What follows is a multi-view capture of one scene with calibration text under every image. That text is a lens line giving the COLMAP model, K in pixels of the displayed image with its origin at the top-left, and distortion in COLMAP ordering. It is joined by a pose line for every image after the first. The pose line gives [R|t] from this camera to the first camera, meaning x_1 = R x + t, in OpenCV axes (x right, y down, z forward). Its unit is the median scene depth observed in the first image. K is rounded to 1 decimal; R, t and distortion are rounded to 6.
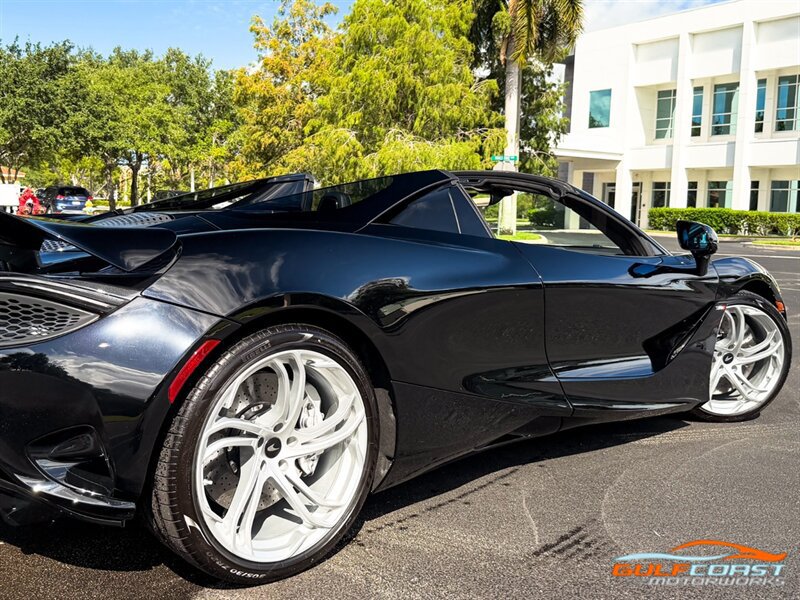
lens RADIAL K [[850.6, 0, 356.2], [0, 850.6, 285.9], [0, 0, 1]] dist [0.086384, 0.000000]
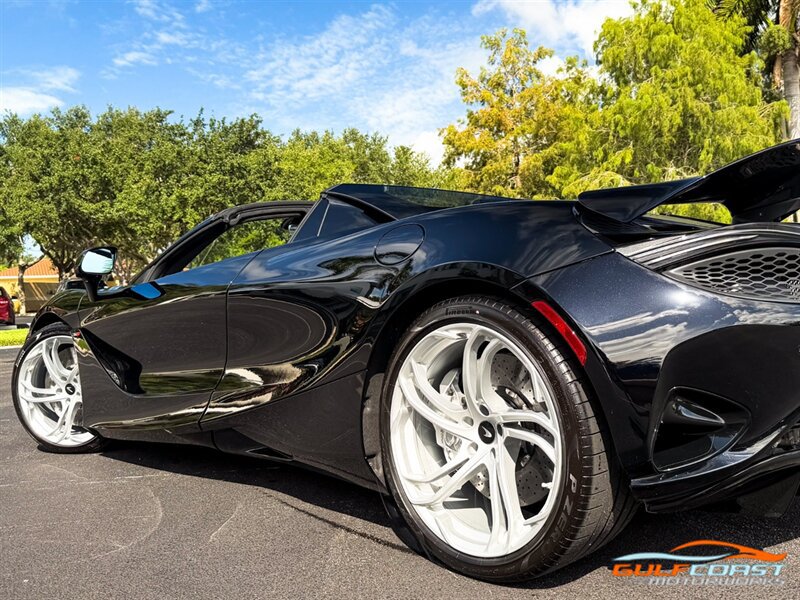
lens RADIAL K [[751.2, 0, 426.6], [0, 751.2, 273.7], [0, 0, 1]] dist [0.062540, 0.000000]
pose [[0.995974, -0.069854, -0.056183, -0.132187], [0.063355, 0.991894, -0.110148, -0.019963], [0.063422, 0.106145, 0.992326, 0.258727]]
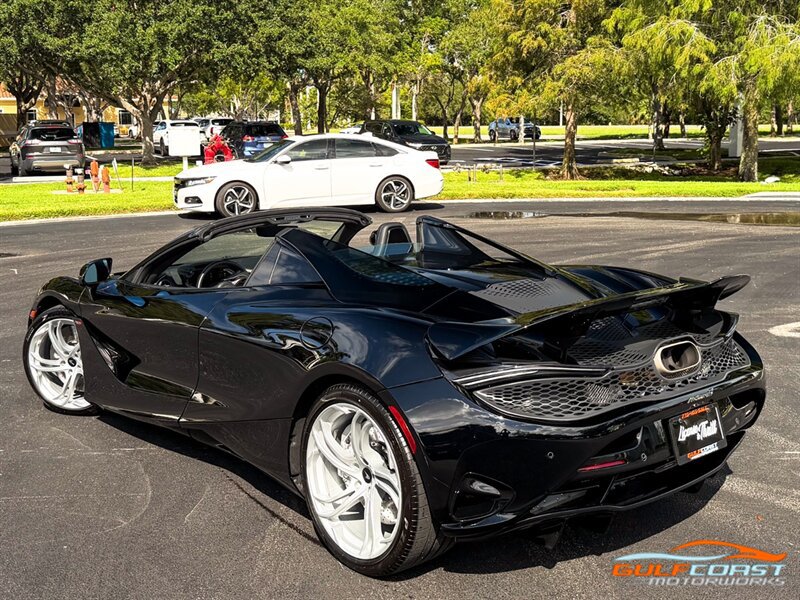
lens RADIAL K [[962.7, 0, 379.8], [0, 962.7, 223.9], [0, 0, 1]] dist [0.120906, 0.000000]
pose [[0.988063, -0.021272, -0.152577, -0.111646], [0.024817, 0.999464, 0.021365, -0.046298], [0.152040, -0.024896, 0.988061, 0.206889]]
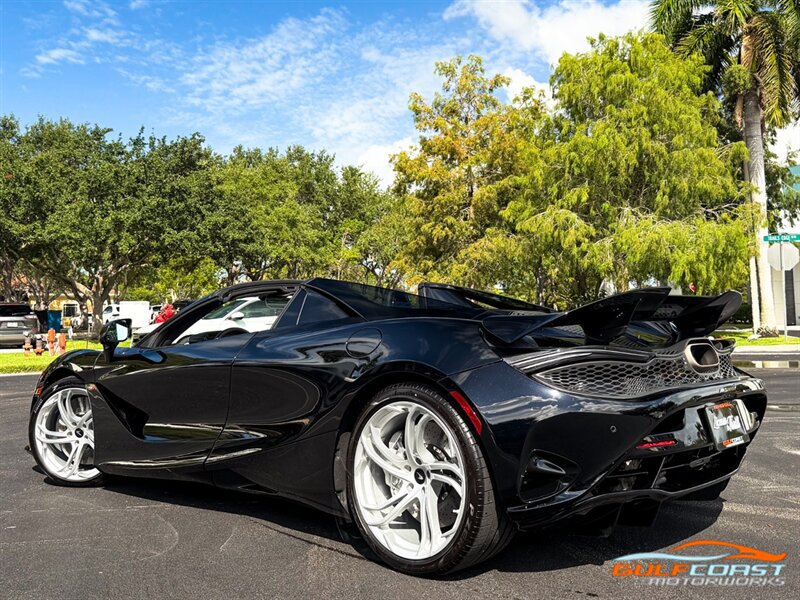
lens RADIAL K [[833.0, 0, 392.0], [0, 833.0, 246.5], [0, 0, 1]] dist [0.067678, 0.000000]
pose [[0.998614, -0.043784, -0.029204, -0.130833], [0.038192, 0.984654, -0.170285, -0.023884], [0.036211, 0.168934, 0.984962, 0.216034]]
